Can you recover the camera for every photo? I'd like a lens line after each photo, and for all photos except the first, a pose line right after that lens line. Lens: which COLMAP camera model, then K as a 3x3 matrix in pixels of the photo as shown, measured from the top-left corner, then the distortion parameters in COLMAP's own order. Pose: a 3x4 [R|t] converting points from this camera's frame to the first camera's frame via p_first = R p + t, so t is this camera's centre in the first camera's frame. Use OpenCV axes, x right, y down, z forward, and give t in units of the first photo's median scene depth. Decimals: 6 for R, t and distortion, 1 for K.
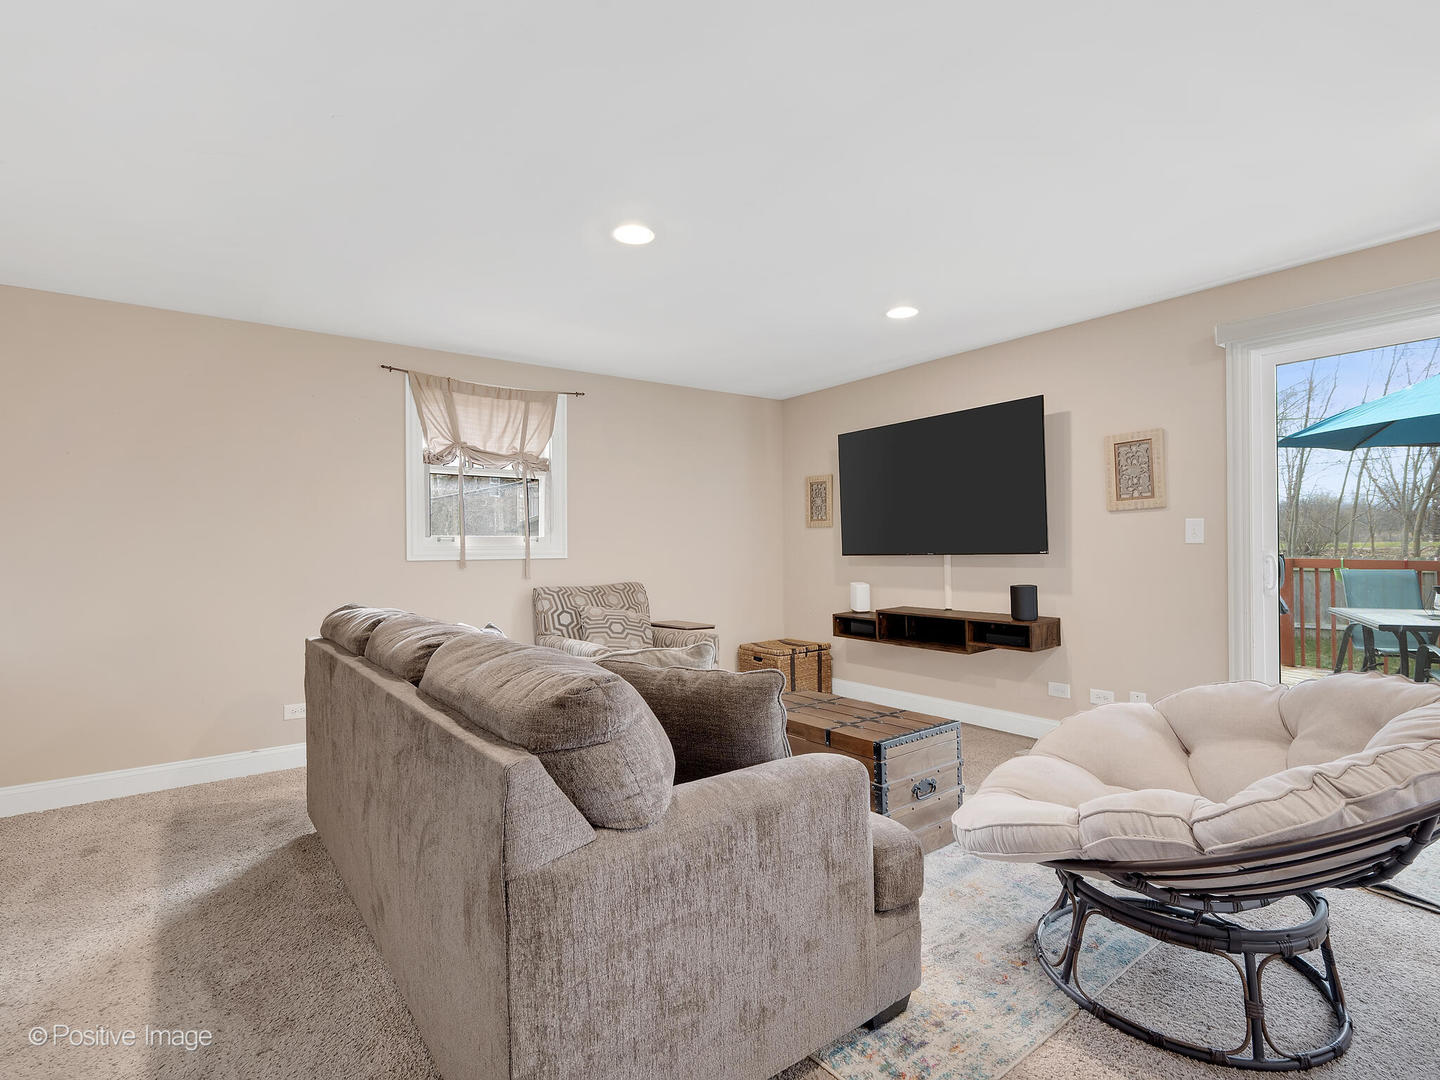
lens RADIAL K [[704.4, 0, 714.9], [0, 704.4, 547.6], [0, 0, 1]] dist [0.001067, -0.000078]
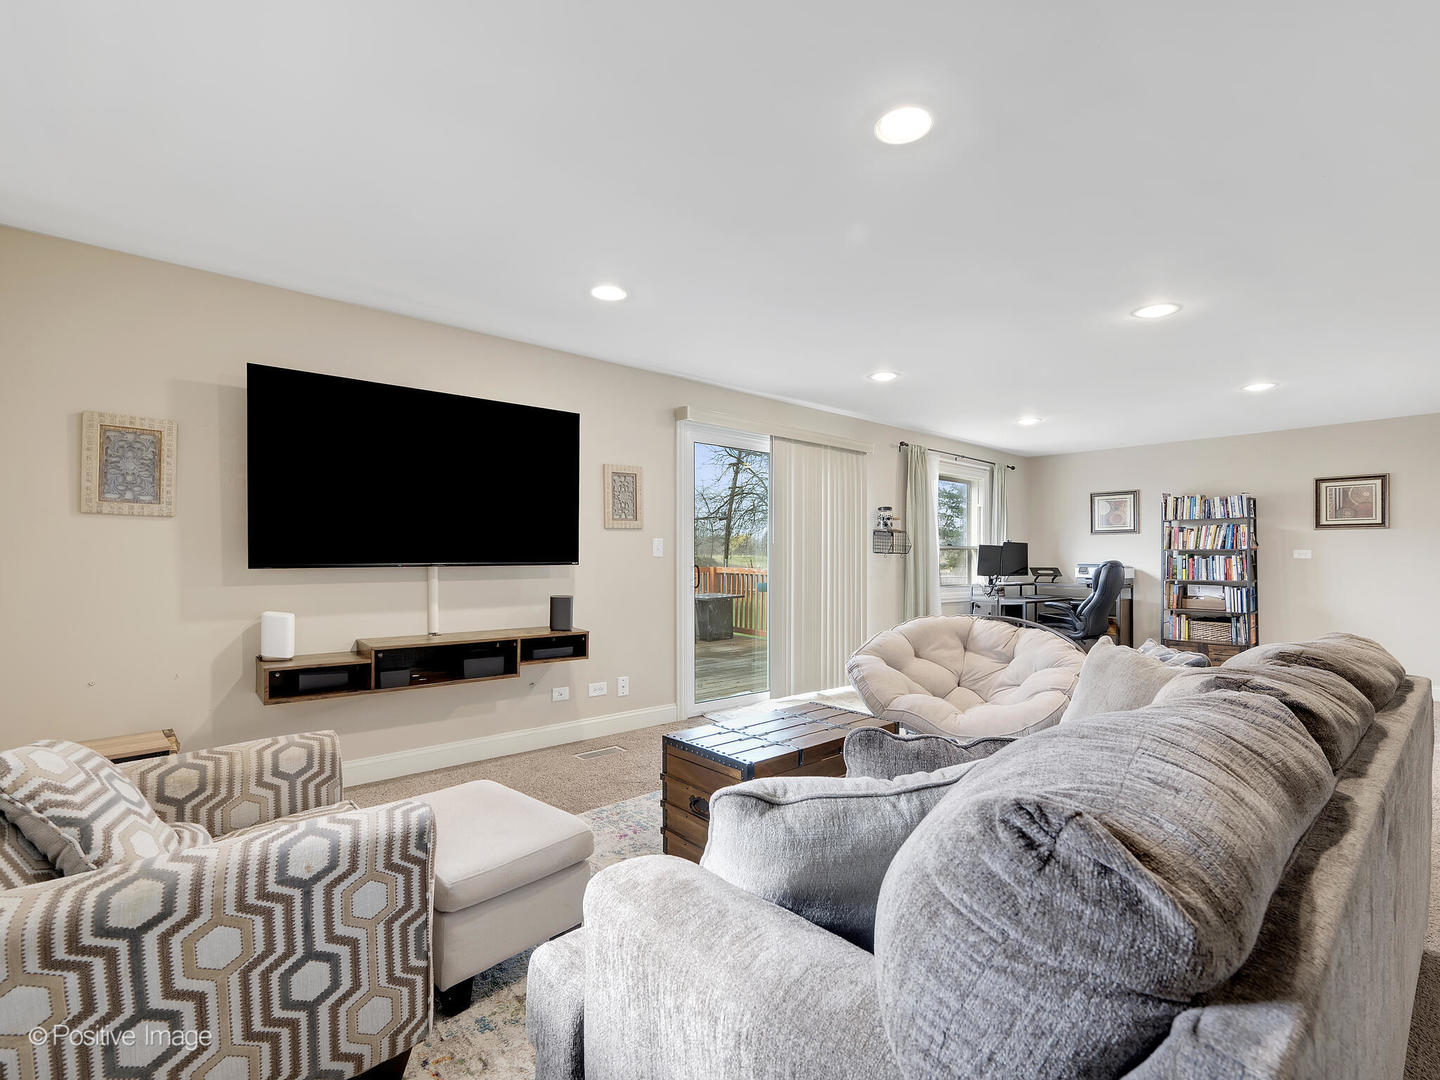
lens RADIAL K [[655.5, 0, 696.4], [0, 655.5, 544.4], [0, 0, 1]] dist [-0.000132, -0.000537]
pose [[-0.061902, 0.032273, 0.997560, -0.488392], [-0.004721, 0.999456, -0.032628, 0.009260], [-0.998071, -0.006729, -0.061716, 0.832080]]
